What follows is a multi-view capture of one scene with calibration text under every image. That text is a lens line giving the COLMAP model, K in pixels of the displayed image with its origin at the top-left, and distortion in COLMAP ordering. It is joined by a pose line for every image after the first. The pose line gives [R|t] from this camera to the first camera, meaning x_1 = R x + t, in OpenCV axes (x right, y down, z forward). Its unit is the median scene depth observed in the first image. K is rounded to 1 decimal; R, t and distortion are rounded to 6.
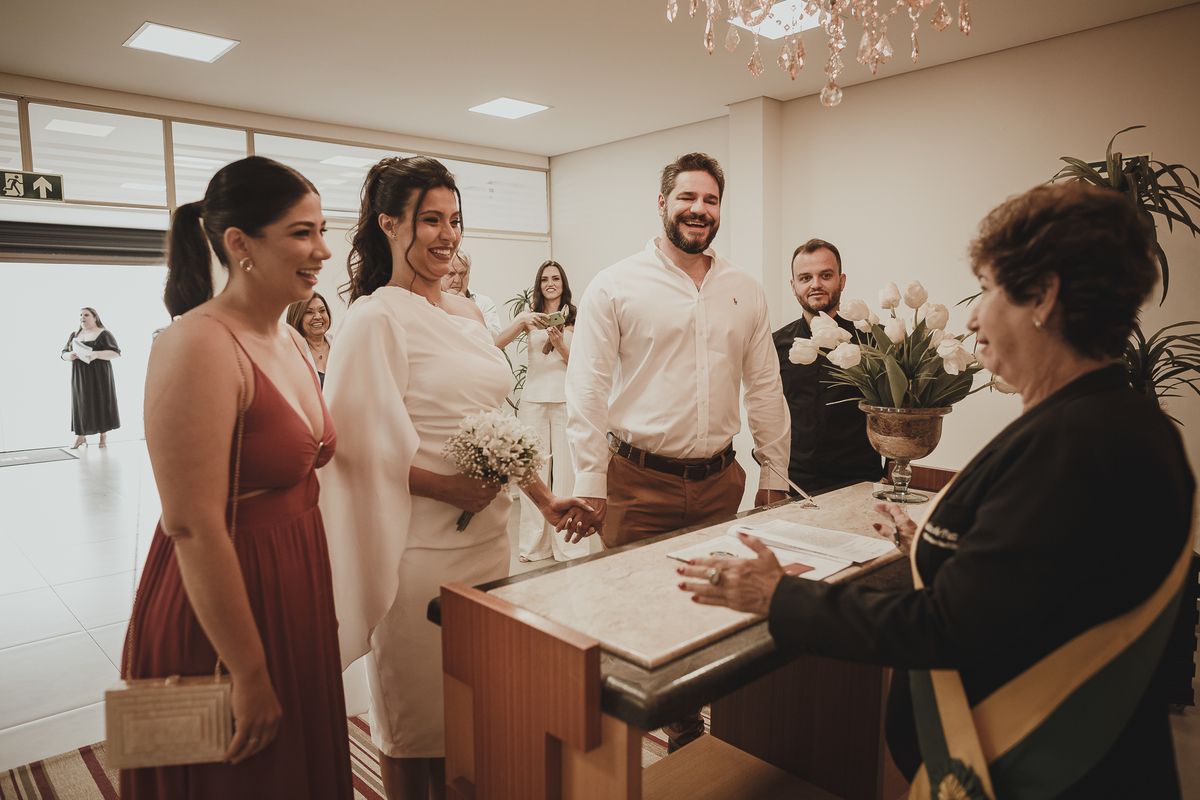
lens RADIAL K [[818.3, 0, 596.6], [0, 818.3, 402.2], [0, 0, 1]] dist [-0.008353, 0.007076]
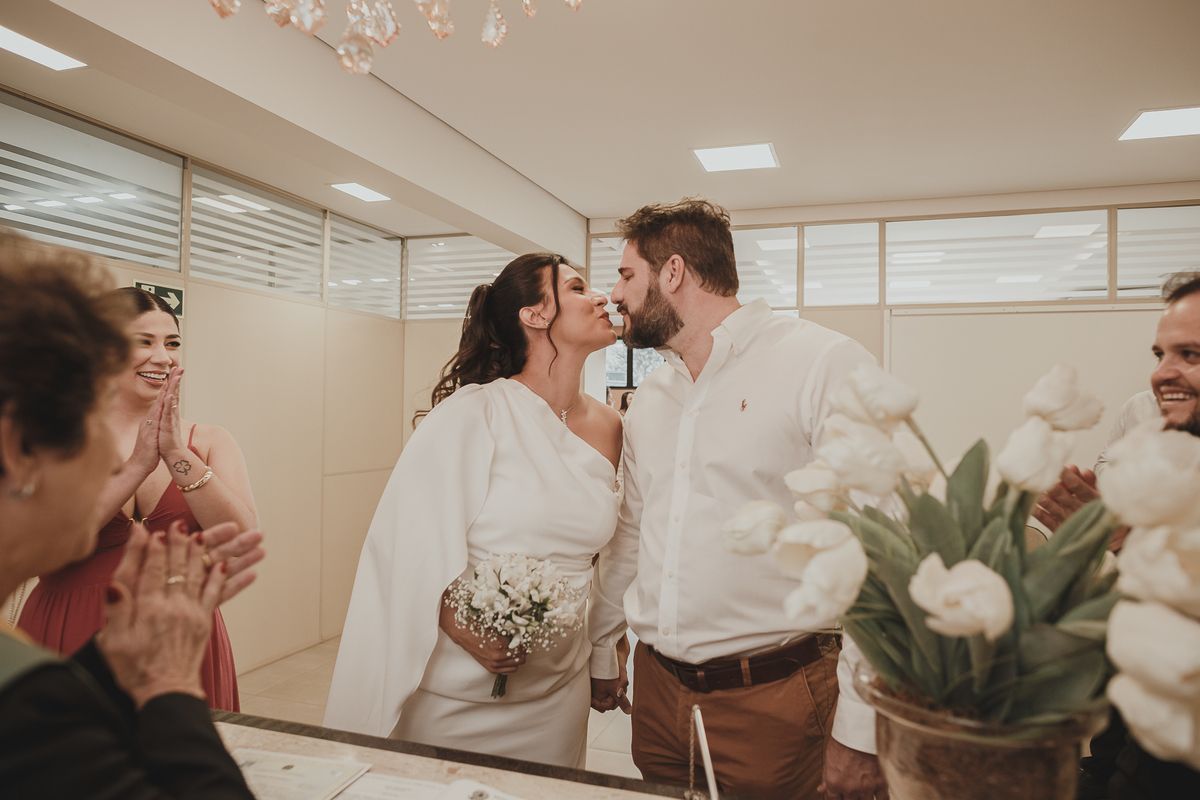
lens RADIAL K [[818.3, 0, 596.6], [0, 818.3, 402.2], [0, 0, 1]] dist [-0.008353, 0.007076]
pose [[0.472857, 0.016234, -0.880990, 0.618192], [-0.116899, 0.992148, -0.044461, -0.088942], [0.873350, 0.124010, 0.471042, 0.648027]]
